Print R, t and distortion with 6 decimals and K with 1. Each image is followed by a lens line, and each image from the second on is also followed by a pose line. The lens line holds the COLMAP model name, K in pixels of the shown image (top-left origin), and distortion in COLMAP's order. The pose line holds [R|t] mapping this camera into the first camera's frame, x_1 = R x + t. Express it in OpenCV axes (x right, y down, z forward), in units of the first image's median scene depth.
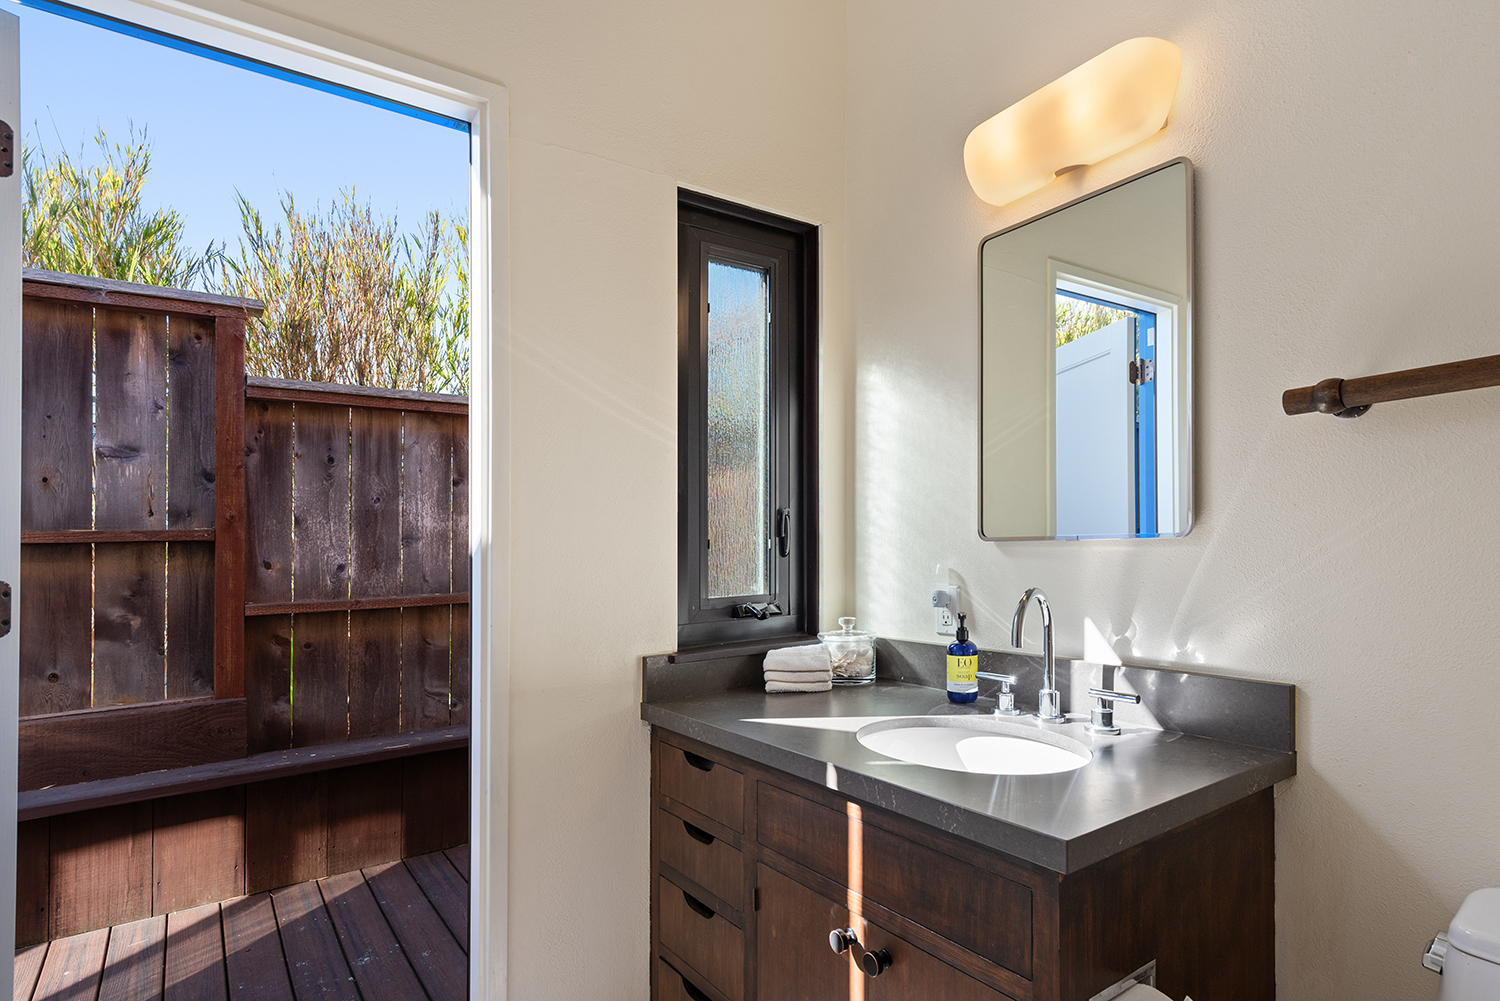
lens RADIAL K [[800.2, 0, 745.7], [0, 800.2, 497.2], [0, 0, 1]] dist [0.006450, -0.000051]
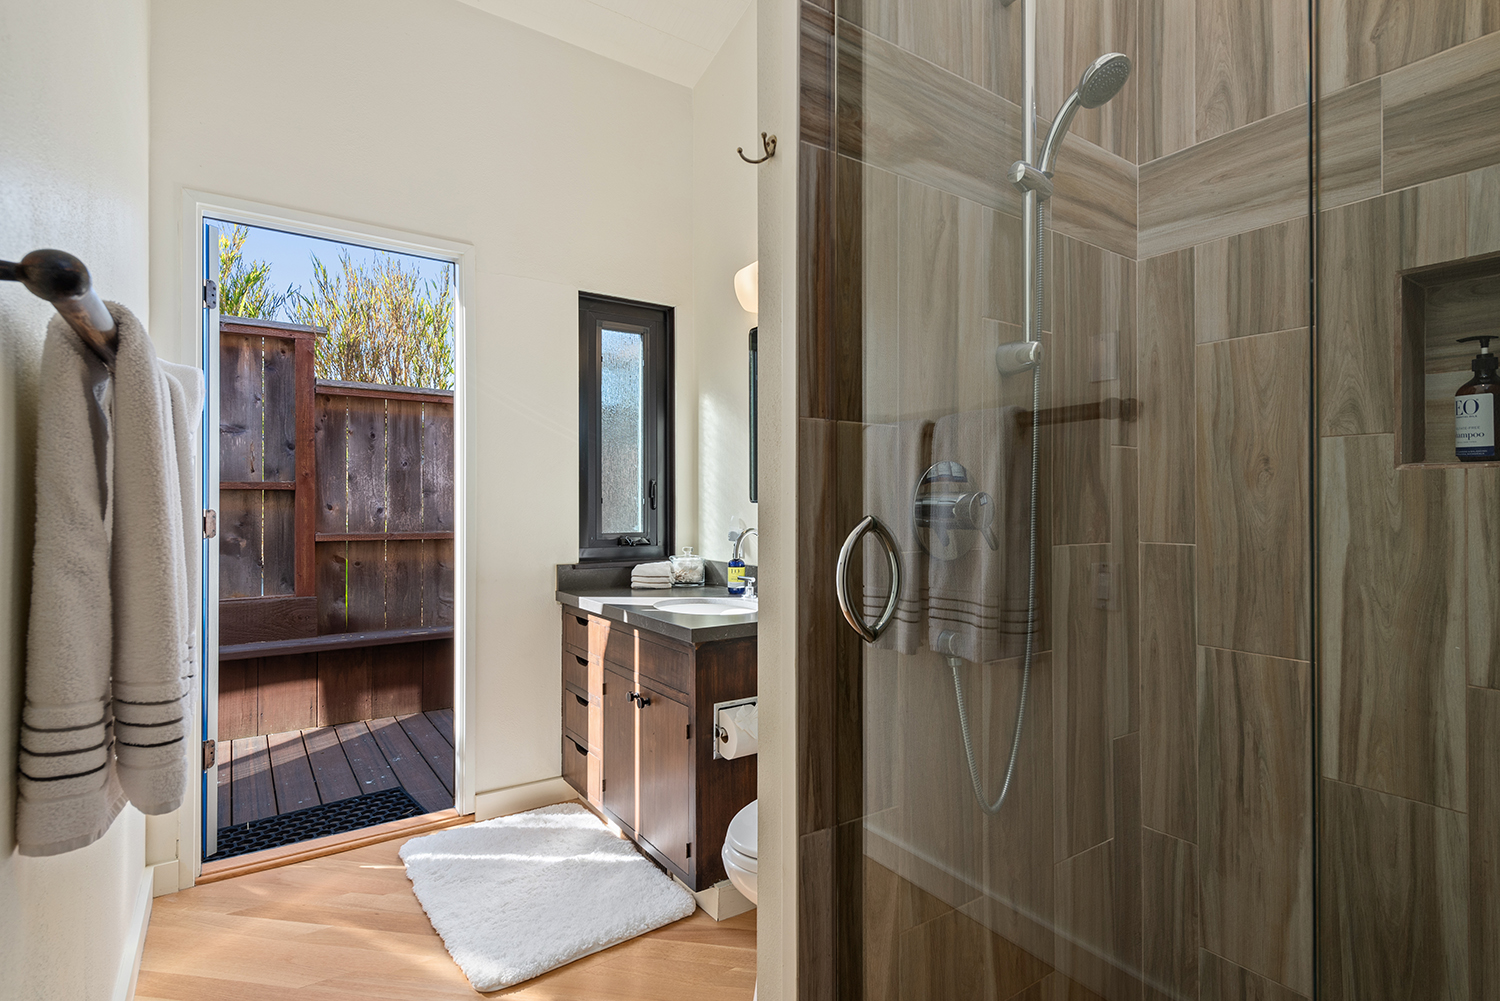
lens RADIAL K [[746.8, 0, 755.6], [0, 746.8, 500.2], [0, 0, 1]] dist [-0.003434, 0.000659]
pose [[0.999683, 0.024933, 0.003511, 0.184636], [-0.025090, 0.998139, 0.055579, -0.025052], [-0.002119, -0.055649, 0.998448, -0.380424]]
